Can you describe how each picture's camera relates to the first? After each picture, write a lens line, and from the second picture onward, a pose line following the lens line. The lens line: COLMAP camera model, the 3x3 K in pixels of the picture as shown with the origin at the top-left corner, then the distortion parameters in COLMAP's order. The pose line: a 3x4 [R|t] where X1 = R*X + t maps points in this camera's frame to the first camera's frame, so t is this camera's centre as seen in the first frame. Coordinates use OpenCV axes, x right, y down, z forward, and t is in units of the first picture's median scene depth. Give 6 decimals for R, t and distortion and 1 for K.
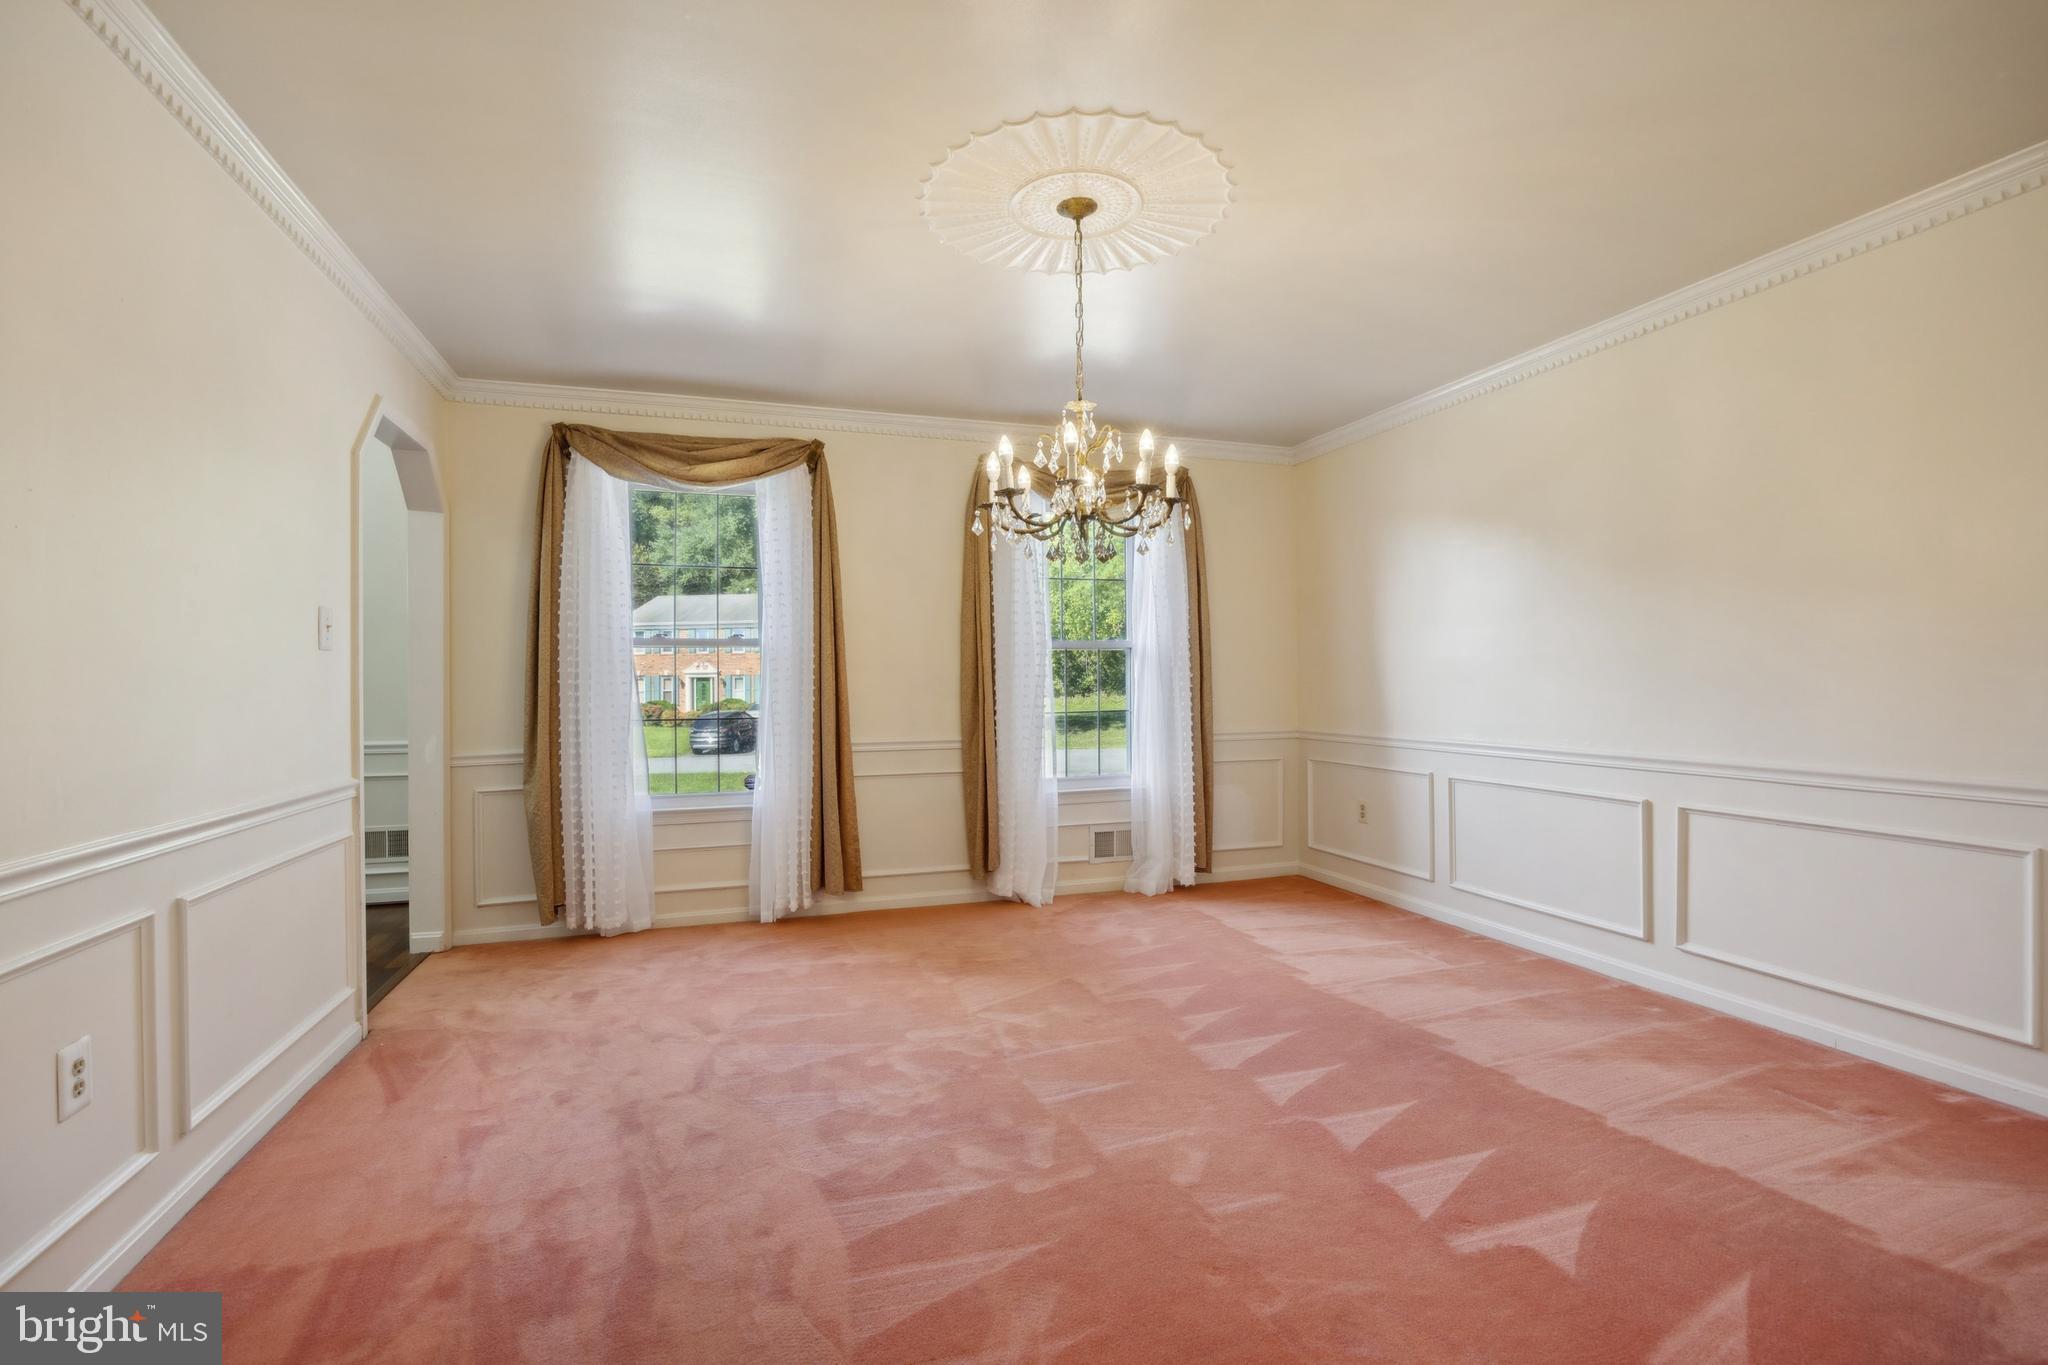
lens RADIAL K [[887.3, 0, 1004.1], [0, 887.3, 682.3], [0, 0, 1]] dist [-0.008548, 0.000545]
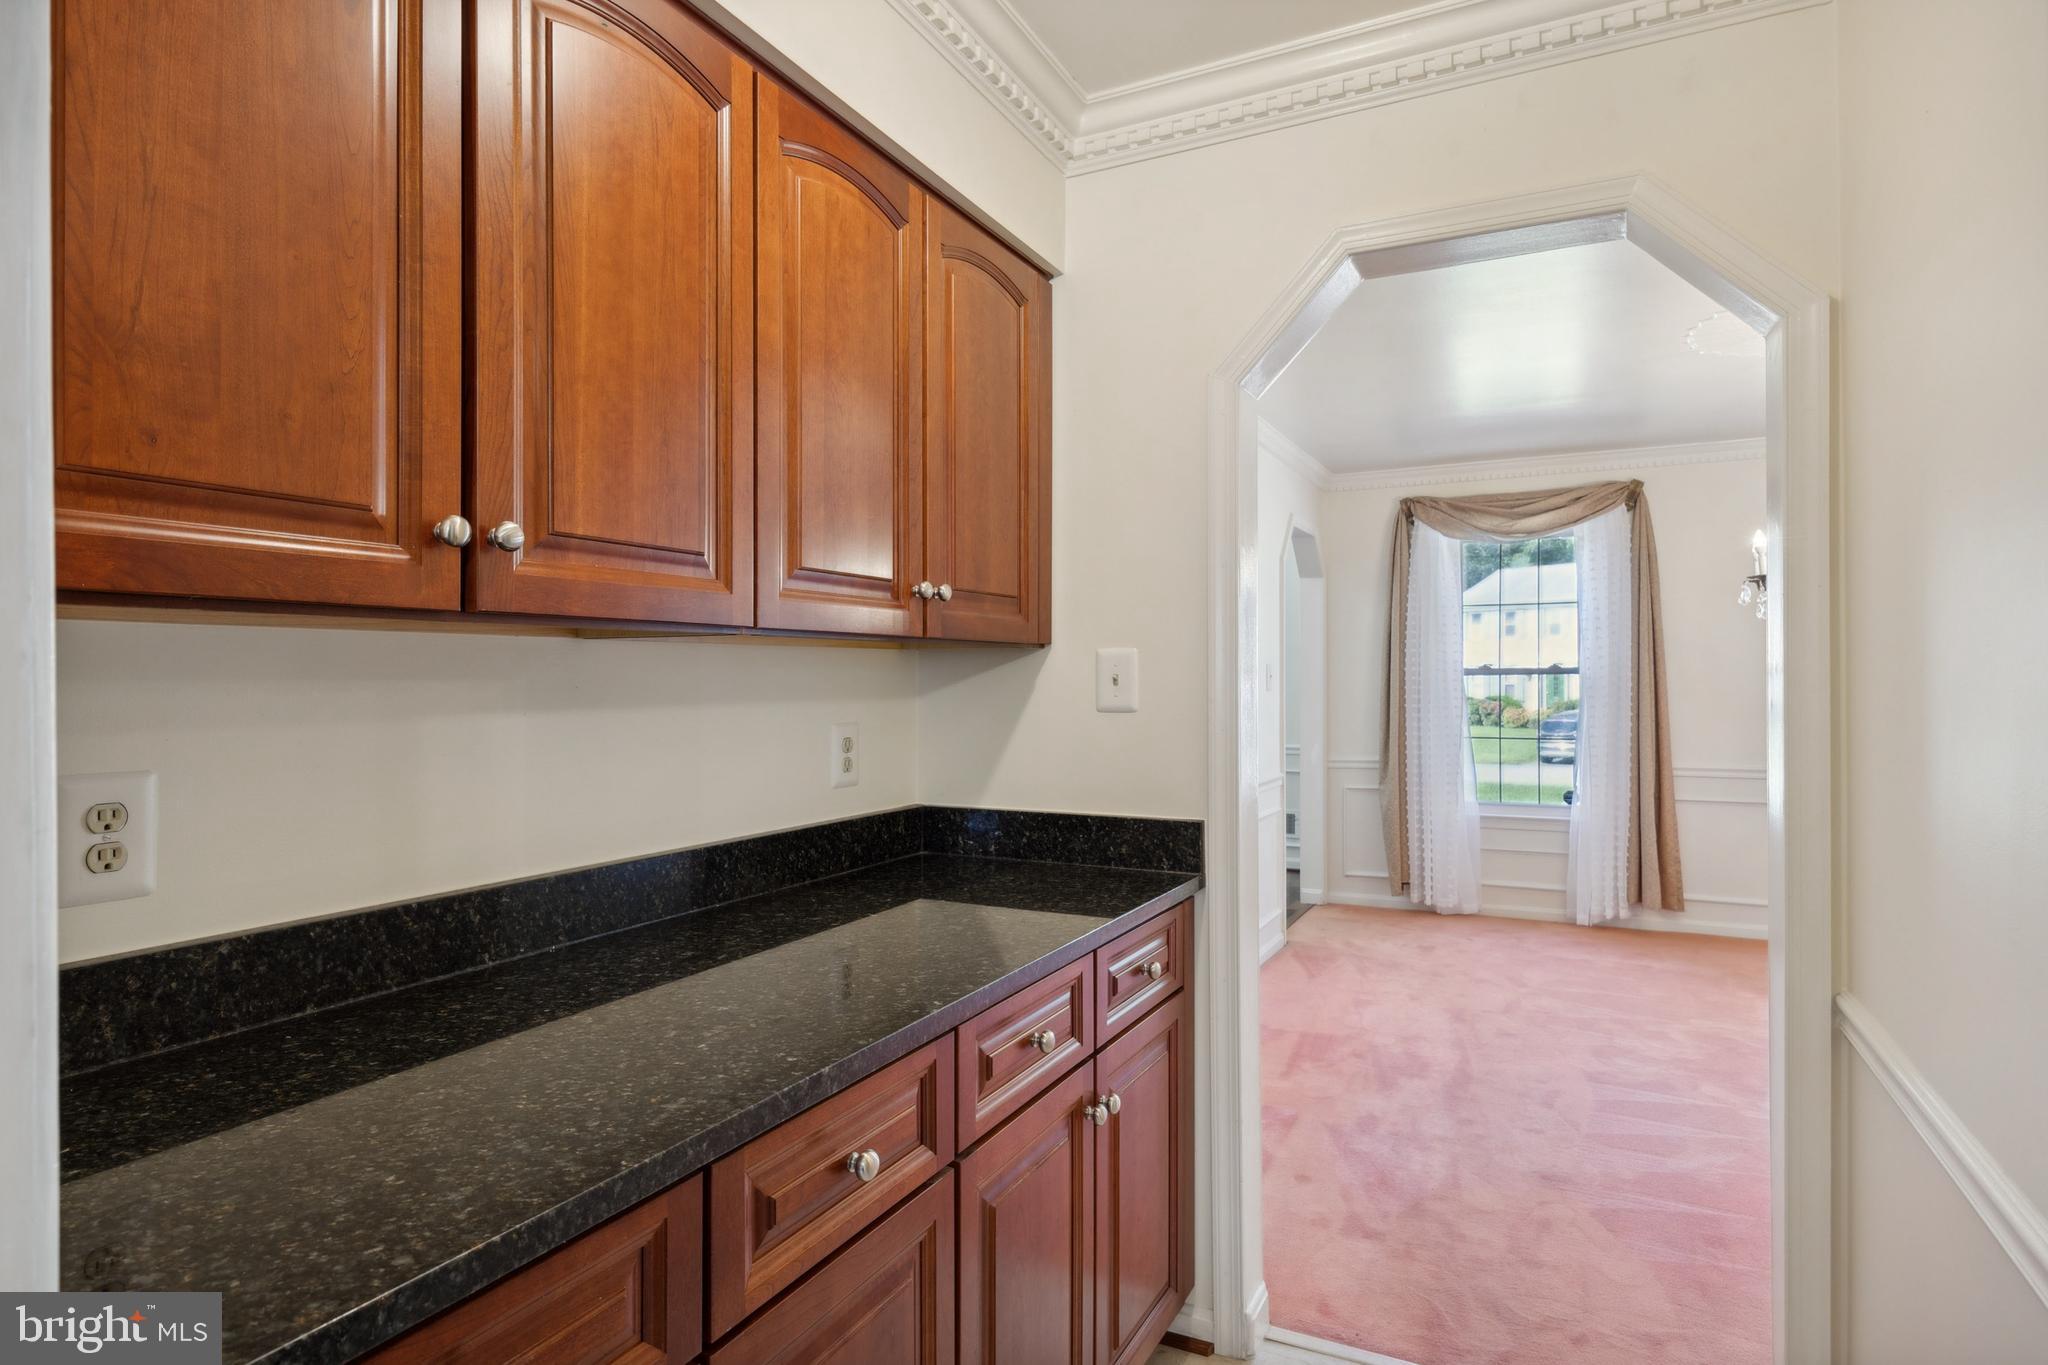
lens RADIAL K [[1112.9, 0, 1028.8], [0, 1112.9, 673.7], [0, 0, 1]] dist [-0.004291, -0.000877]
pose [[0.714700, 0.003277, -0.699424, 0.219255], [0.000590, 0.999986, 0.005289, -0.053951], [0.699431, -0.004193, 0.714688, -0.502109]]
